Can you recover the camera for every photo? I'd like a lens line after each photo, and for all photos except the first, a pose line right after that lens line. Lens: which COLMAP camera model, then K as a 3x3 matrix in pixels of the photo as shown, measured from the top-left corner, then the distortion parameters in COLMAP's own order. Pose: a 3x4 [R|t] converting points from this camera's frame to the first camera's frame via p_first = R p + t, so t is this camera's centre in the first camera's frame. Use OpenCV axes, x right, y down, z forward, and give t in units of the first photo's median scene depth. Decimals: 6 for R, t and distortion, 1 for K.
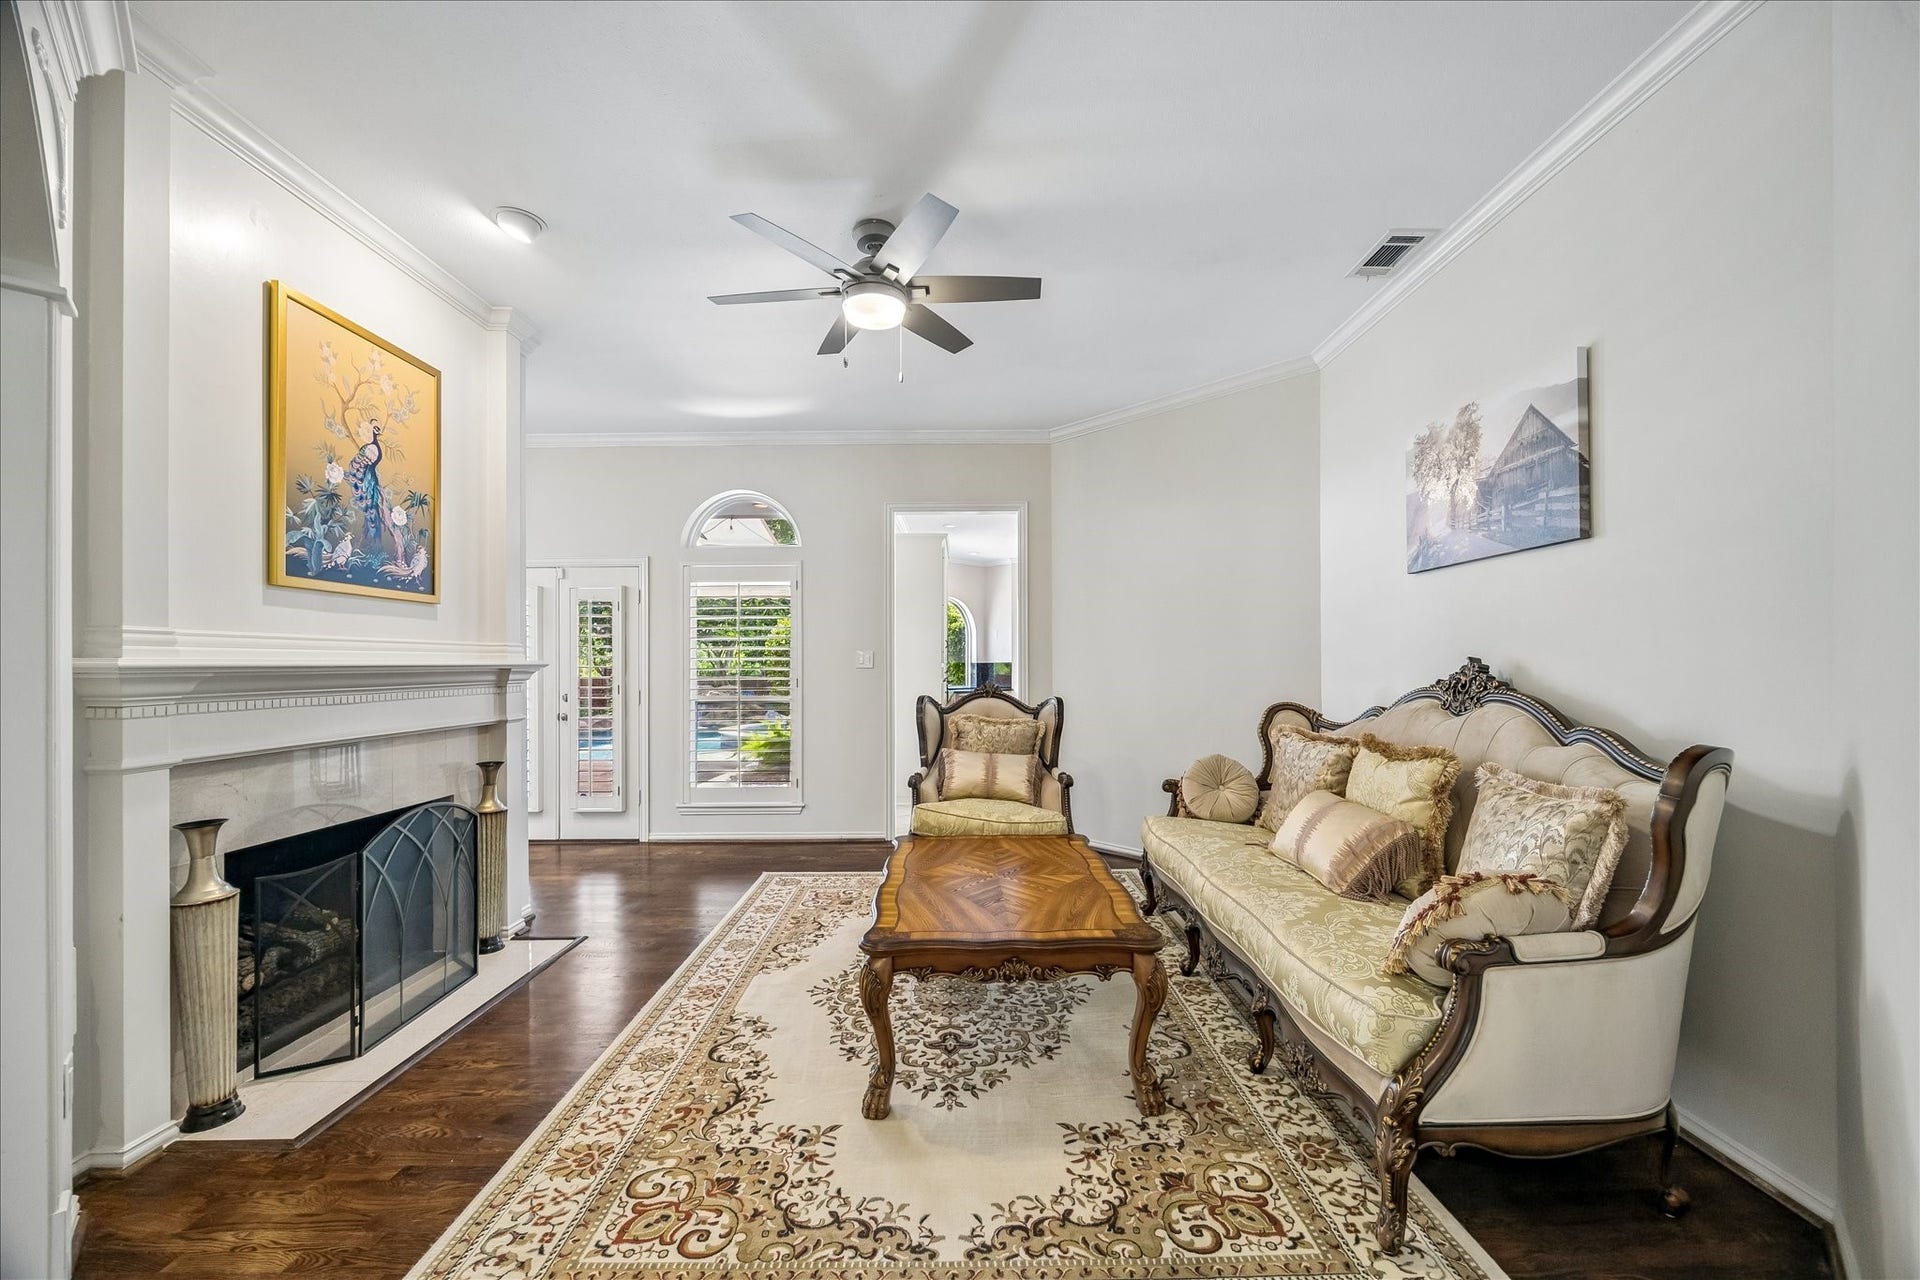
lens RADIAL K [[737.9, 0, 961.3], [0, 737.9, 654.6], [0, 0, 1]] dist [0.000315, -0.000001]
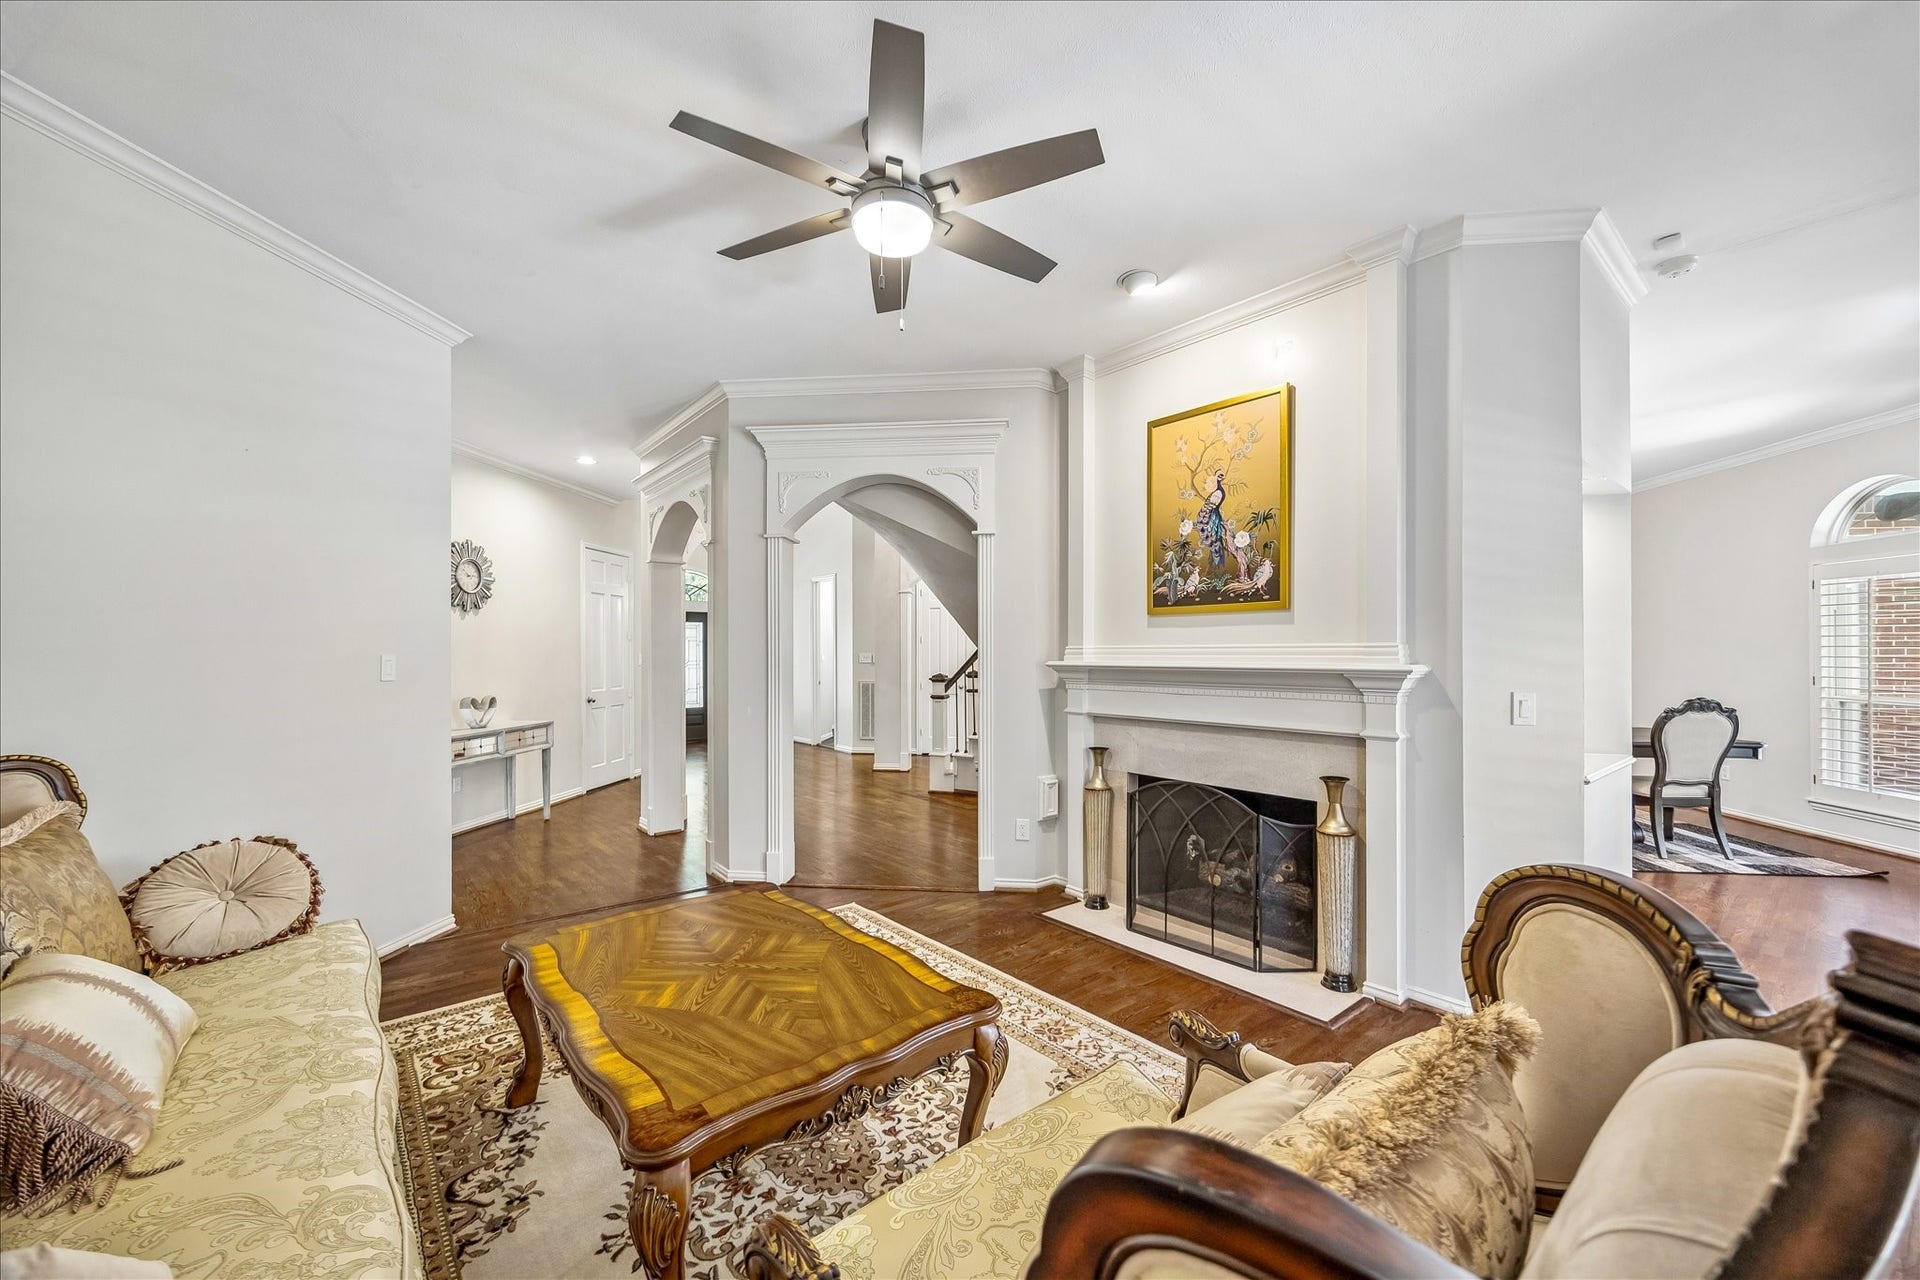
lens RADIAL K [[740.0, 0, 955.6], [0, 740.0, 645.4], [0, 0, 1]] dist [0.000095, 0.000015]
pose [[-0.772769, -0.003782, -0.634677, 0.347871], [0.009312, 0.999807, -0.017295, -0.004413], [0.634620, -0.019275, -0.772584, 1.712855]]
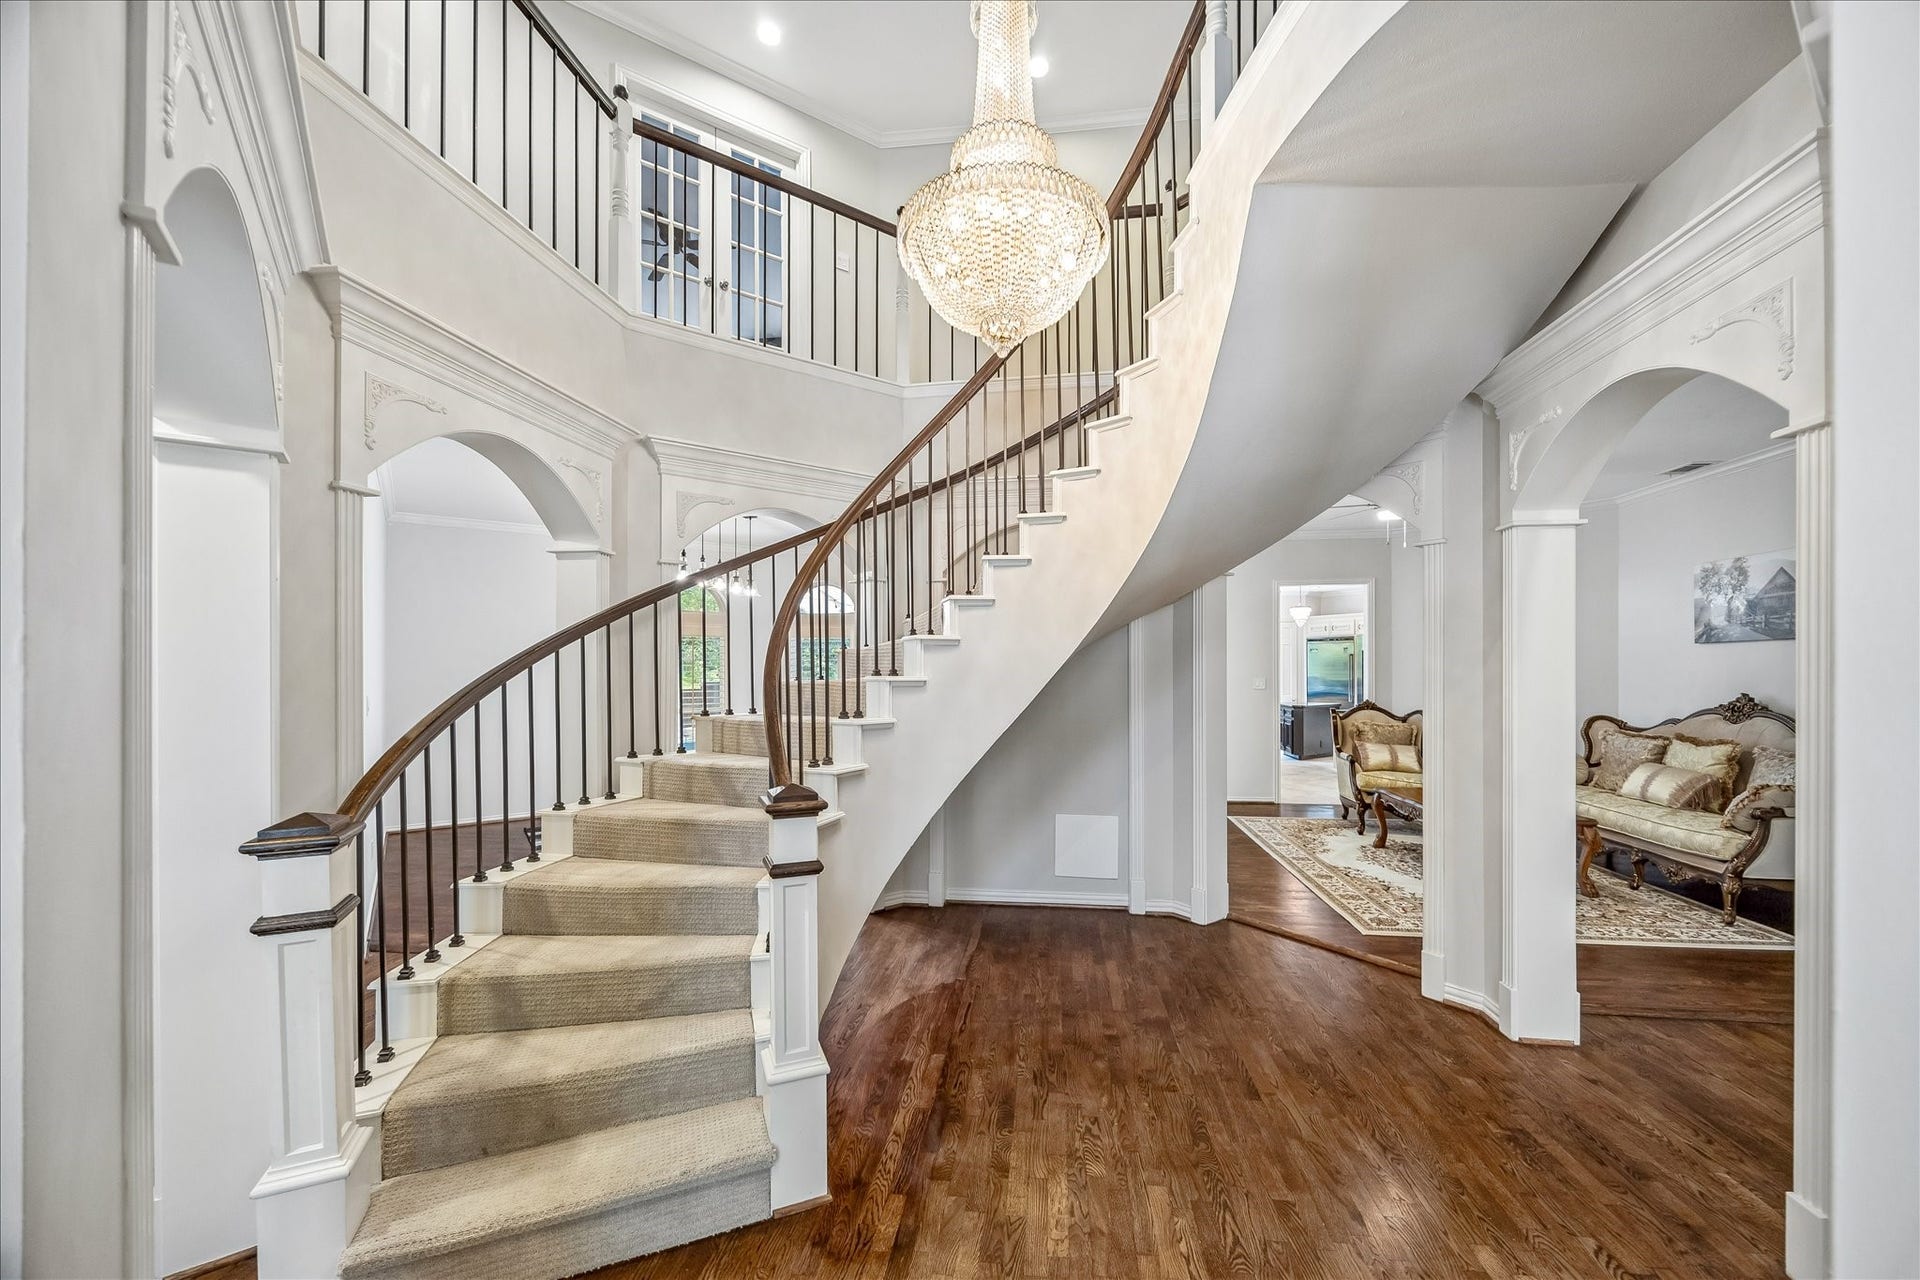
lens RADIAL K [[740.0, 0, 974.0], [0, 740.0, 665.0], [0, 0, 1]] dist [-0.001167, -0.000072]
pose [[0.991592, 0.004959, -0.129312, -1.057885], [-0.004147, 0.999970, 0.006551, -0.075385], [0.129341, -0.005959, 0.991582, -1.178811]]
